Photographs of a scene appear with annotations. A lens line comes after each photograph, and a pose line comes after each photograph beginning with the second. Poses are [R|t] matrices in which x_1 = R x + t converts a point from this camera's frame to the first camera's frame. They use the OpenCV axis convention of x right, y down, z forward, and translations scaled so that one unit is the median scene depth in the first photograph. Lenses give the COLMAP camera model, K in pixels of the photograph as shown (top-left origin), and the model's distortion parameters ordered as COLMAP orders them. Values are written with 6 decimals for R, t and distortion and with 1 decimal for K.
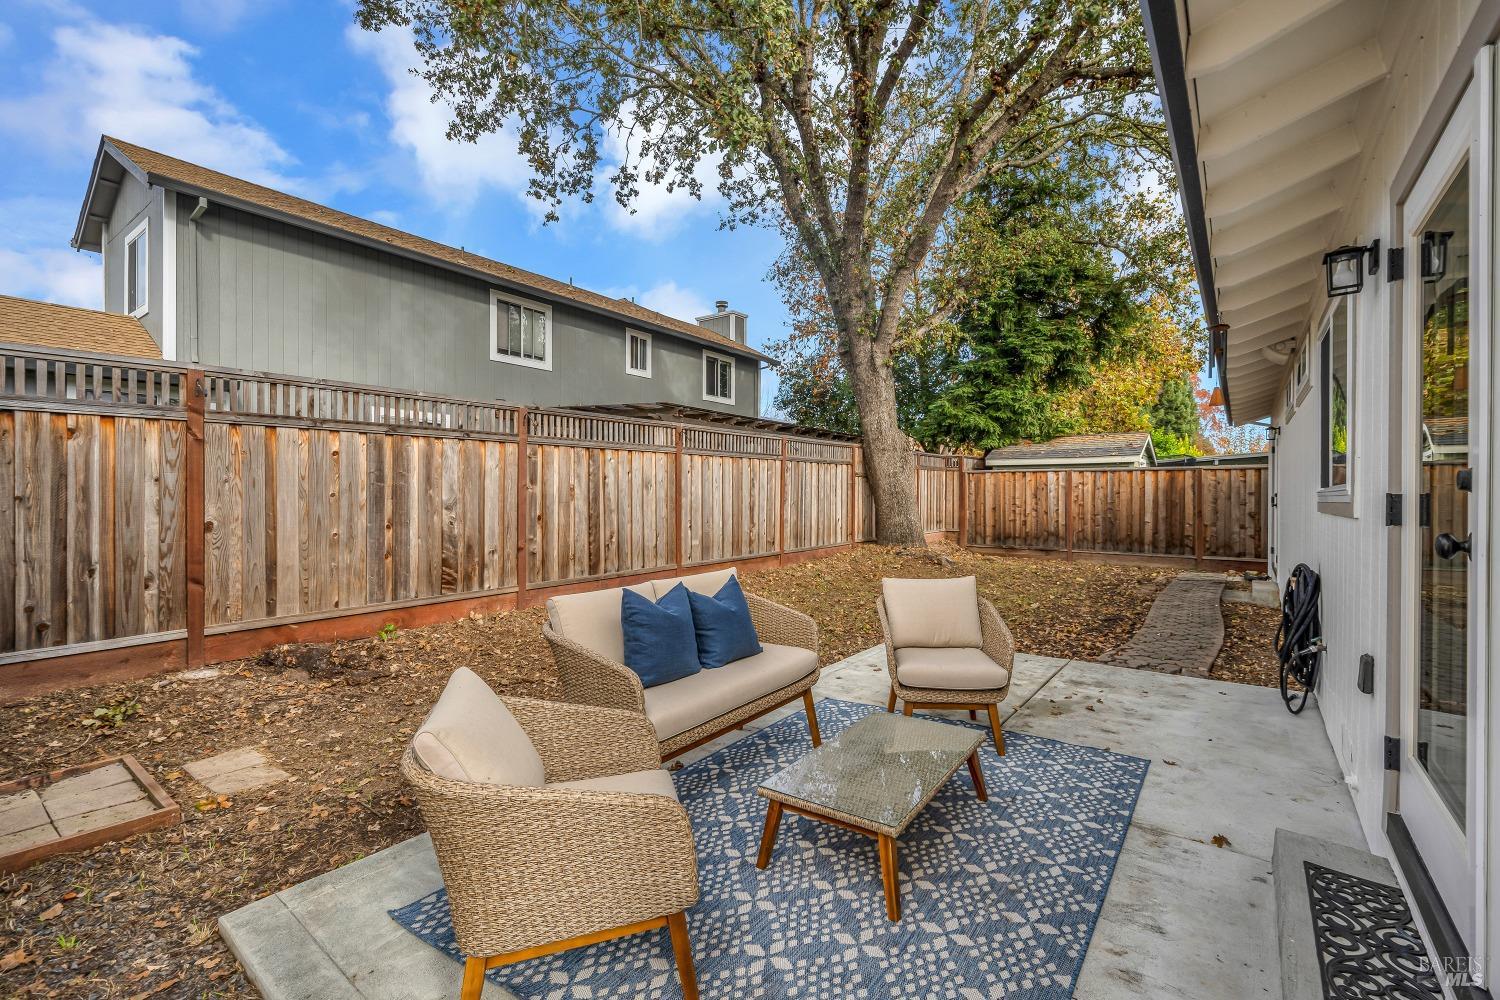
lens RADIAL K [[622.0, 0, 750.0], [0, 622.0, 500.0], [0, 0, 1]] dist [0.000634, 0.000041]
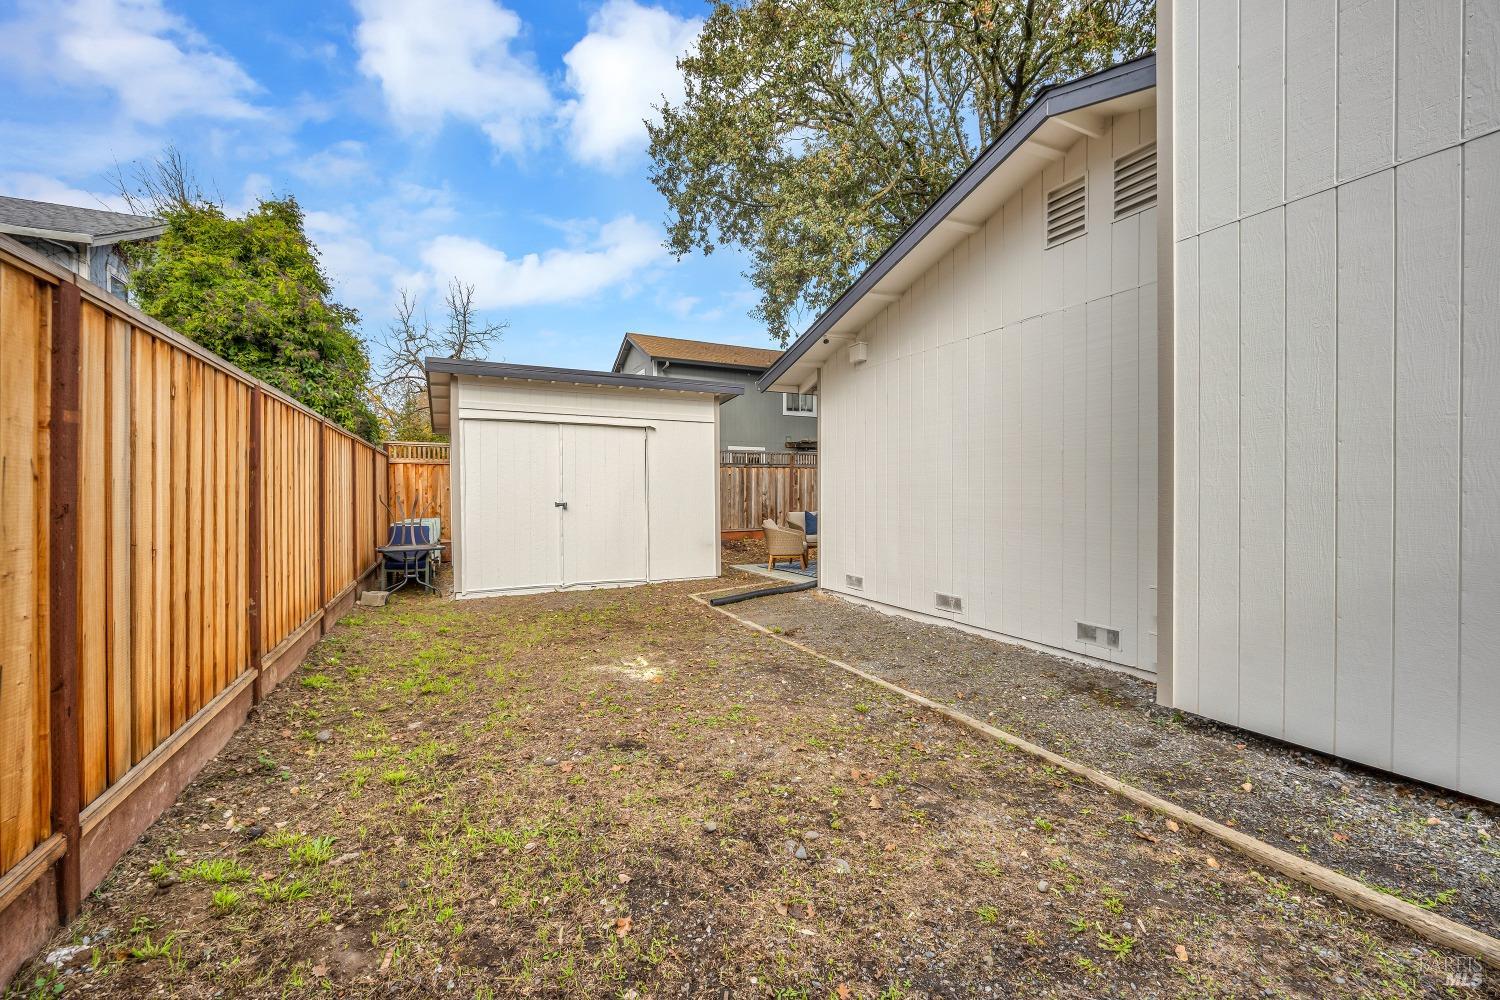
lens RADIAL K [[622.0, 0, 750.0], [0, 622.0, 500.0], [0, 0, 1]] dist [0.000634, 0.000041]
pose [[0.895788, 0.004083, -0.444462, 0.568049], [-0.002741, 0.999990, 0.003663, 0.025225], [0.444473, -0.002064, 0.895790, -1.250396]]
